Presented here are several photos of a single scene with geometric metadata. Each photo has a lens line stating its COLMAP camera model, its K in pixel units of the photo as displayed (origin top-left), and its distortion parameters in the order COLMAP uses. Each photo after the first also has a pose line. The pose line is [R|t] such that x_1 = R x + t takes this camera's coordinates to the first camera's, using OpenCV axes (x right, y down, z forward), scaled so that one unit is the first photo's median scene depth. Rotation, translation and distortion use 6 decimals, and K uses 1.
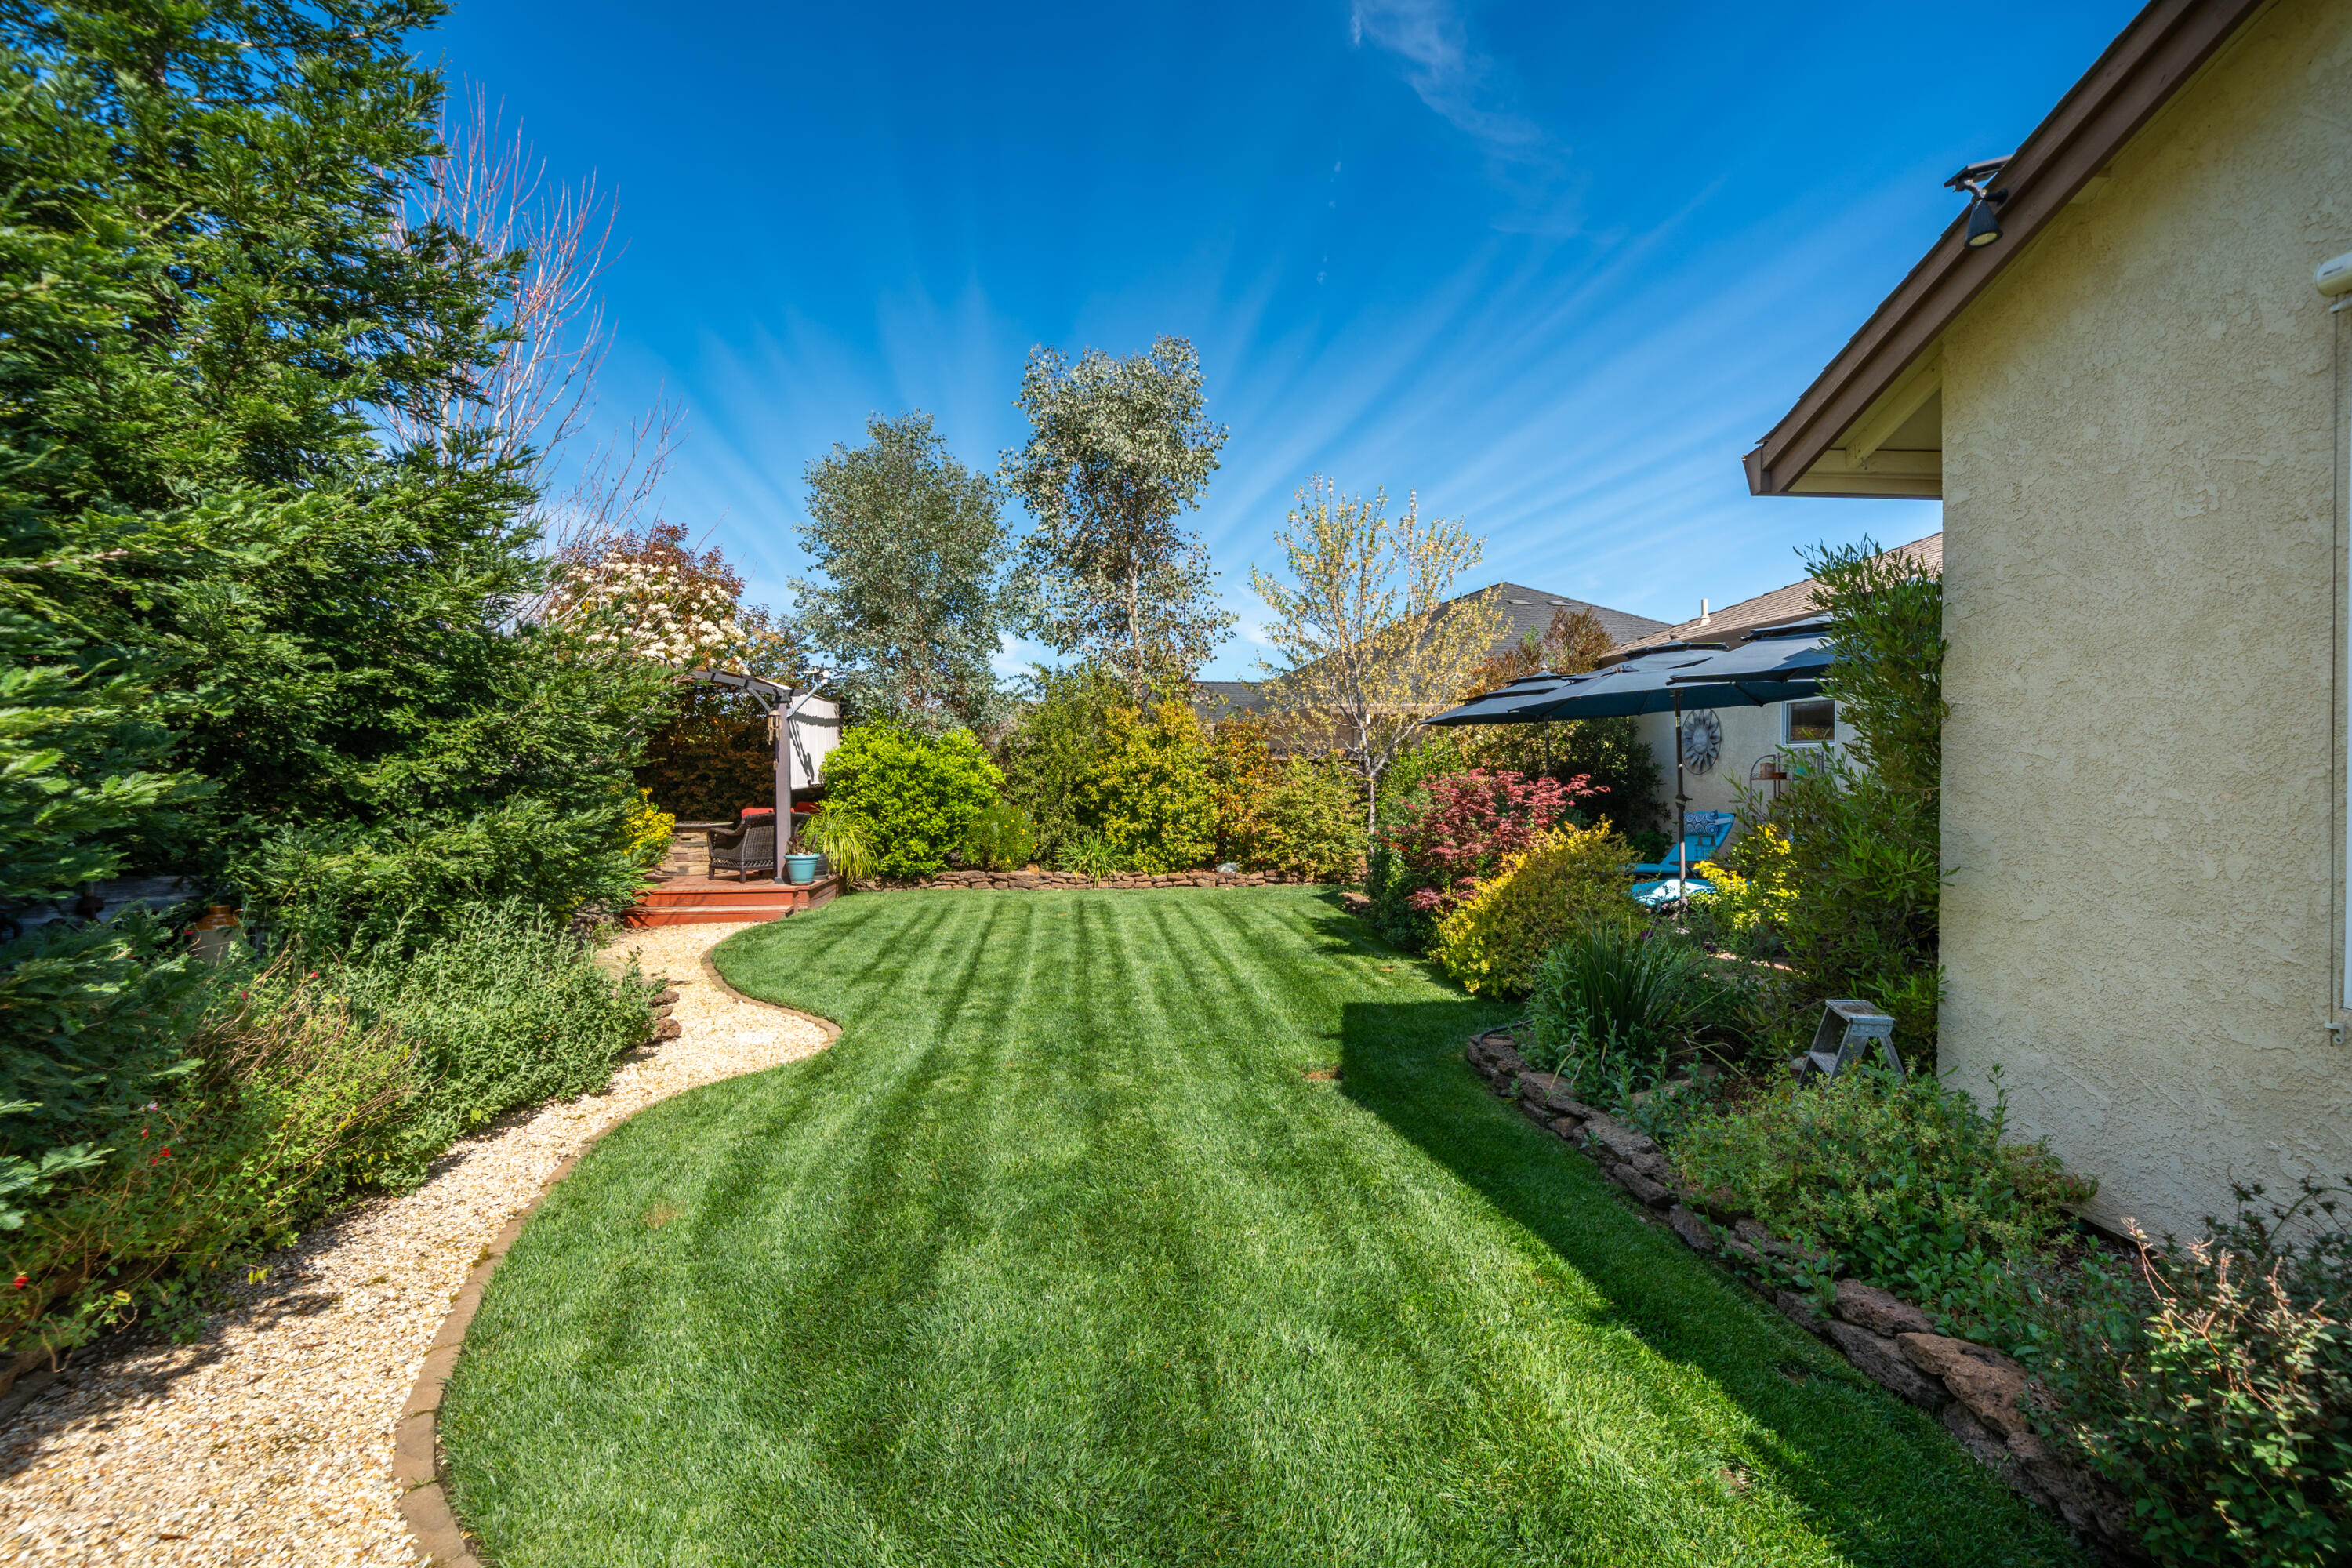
lens RADIAL K [[1066.3, 0, 1181.0], [0, 1066.3, 782.3], [0, 0, 1]] dist [0.003047, 0.000398]
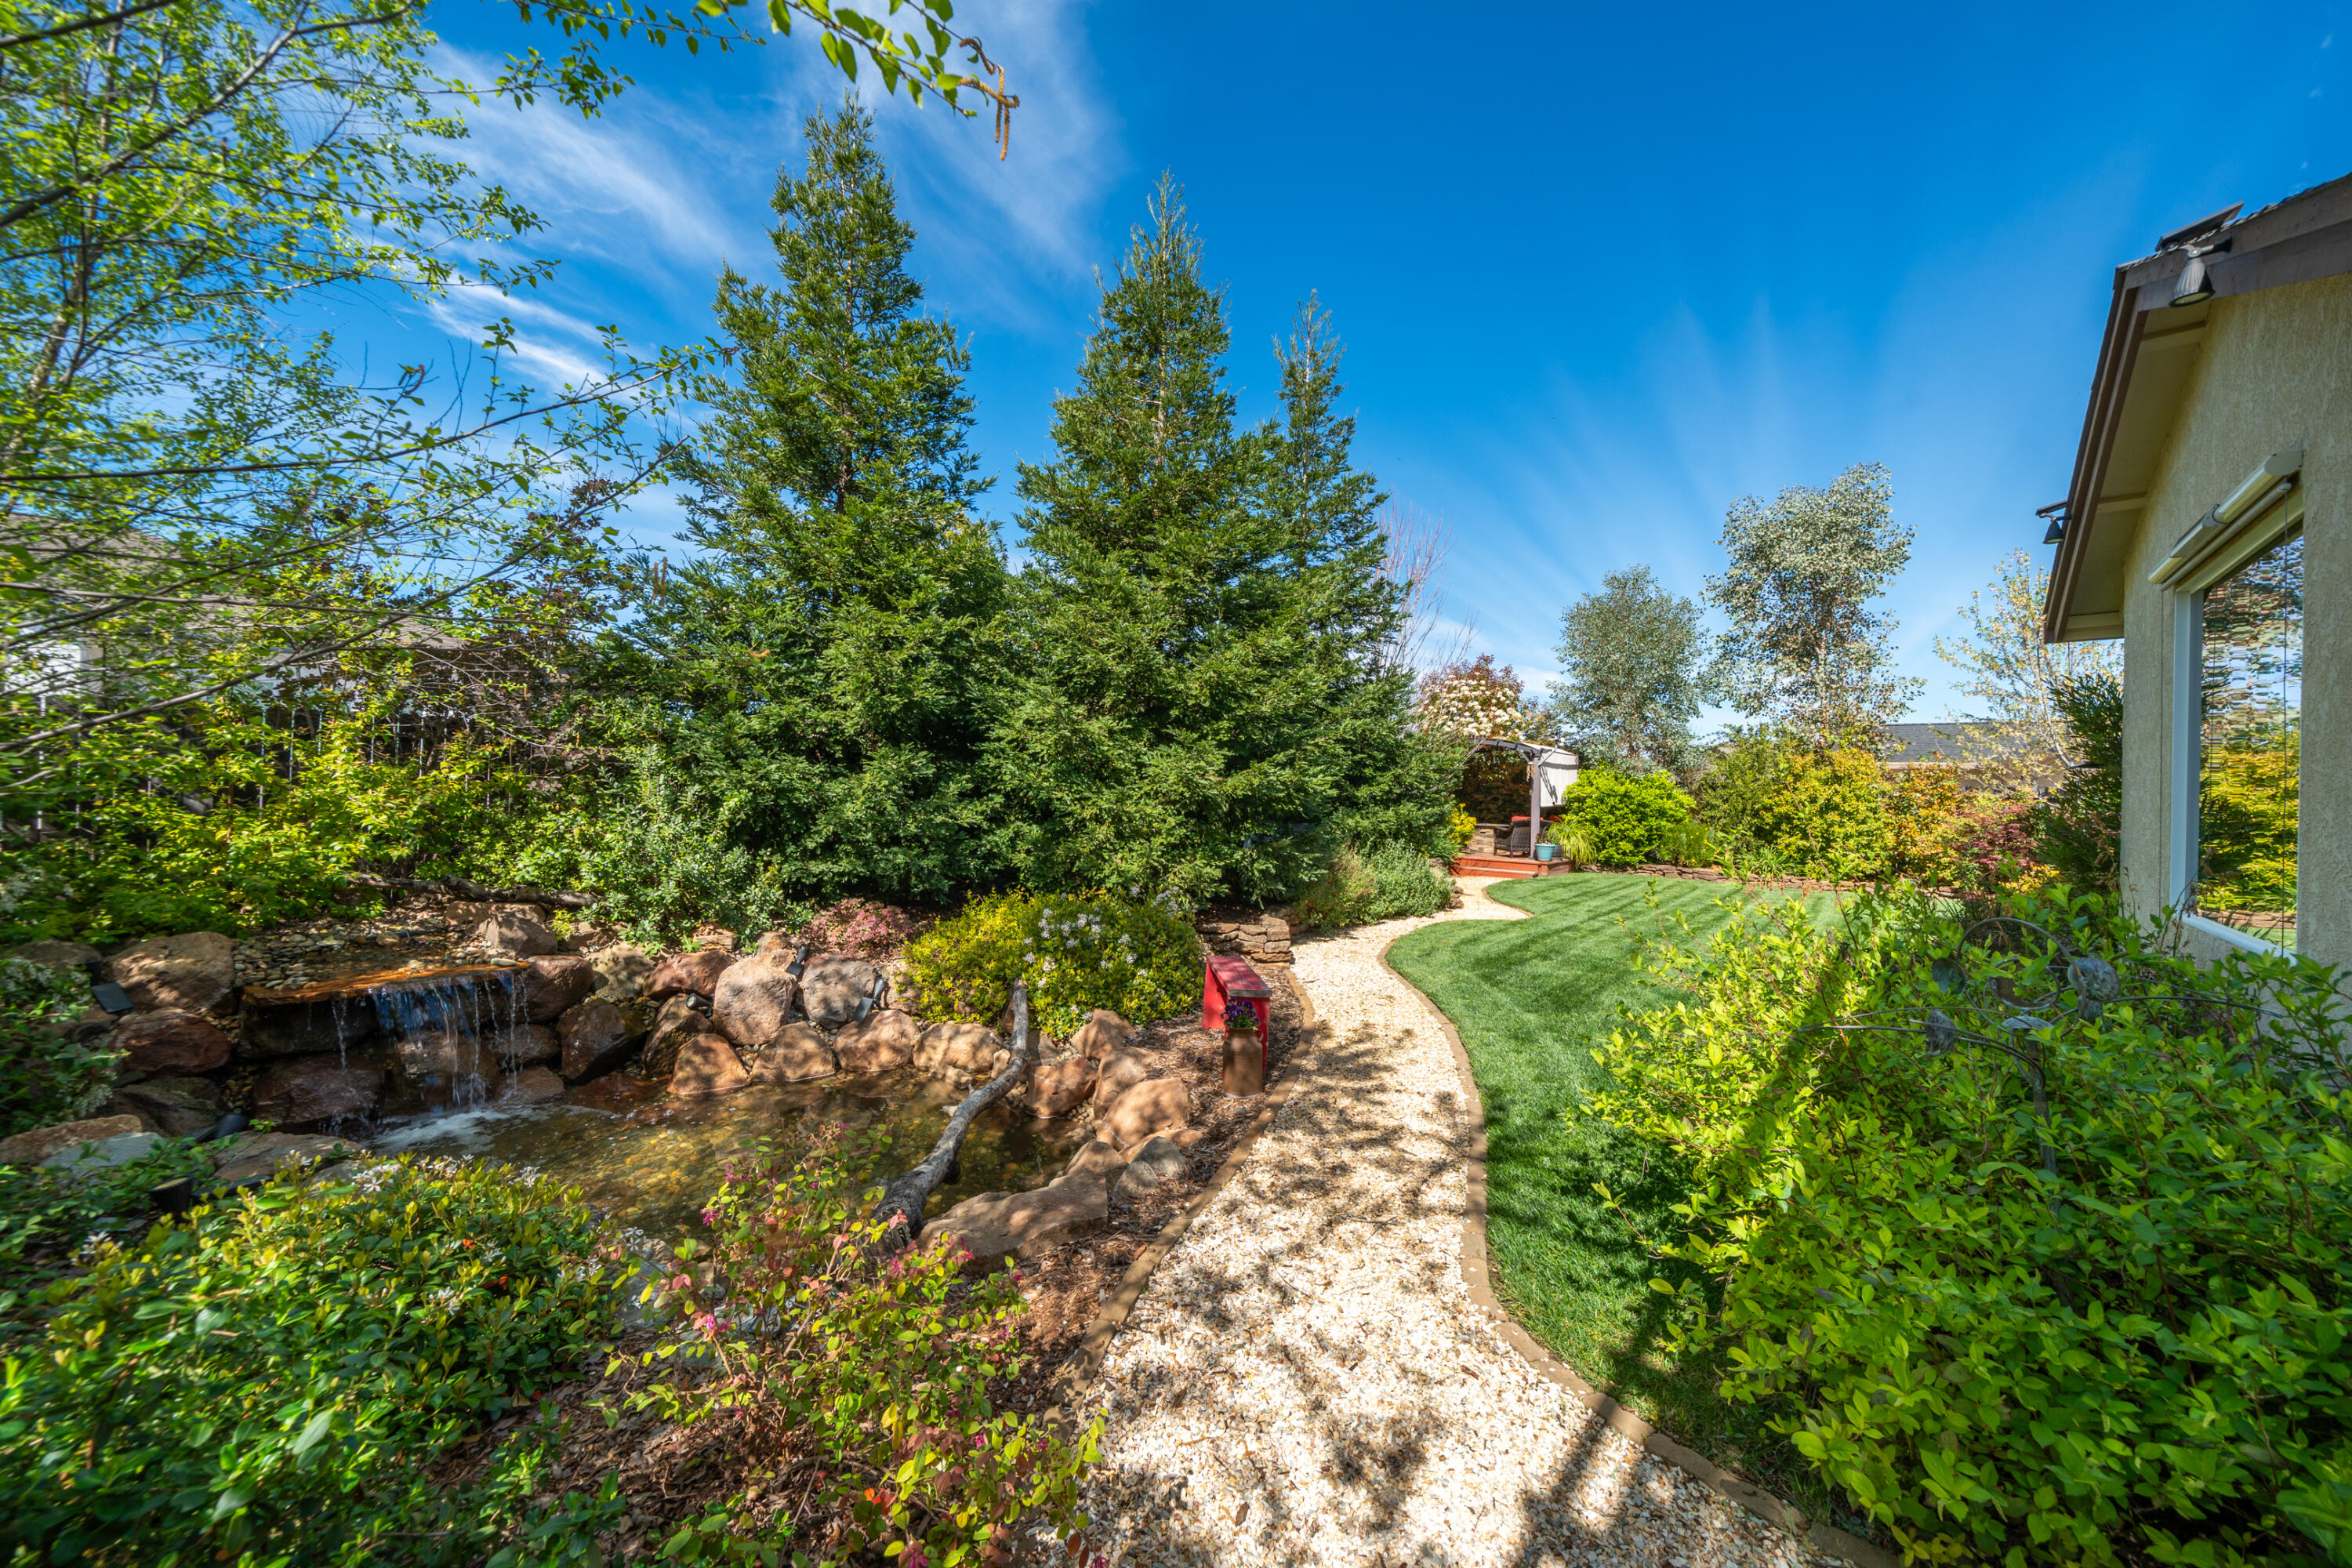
lens RADIAL K [[808.1, 0, 1180.2], [0, 808.1, 782.9], [0, 0, 1]] dist [-0.003912, -0.000293]
pose [[0.681398, 0.009885, -0.731846, 0.168962], [-0.031417, 0.999382, -0.015754, 0.006114], [0.731238, 0.033727, 0.681288, -0.281611]]
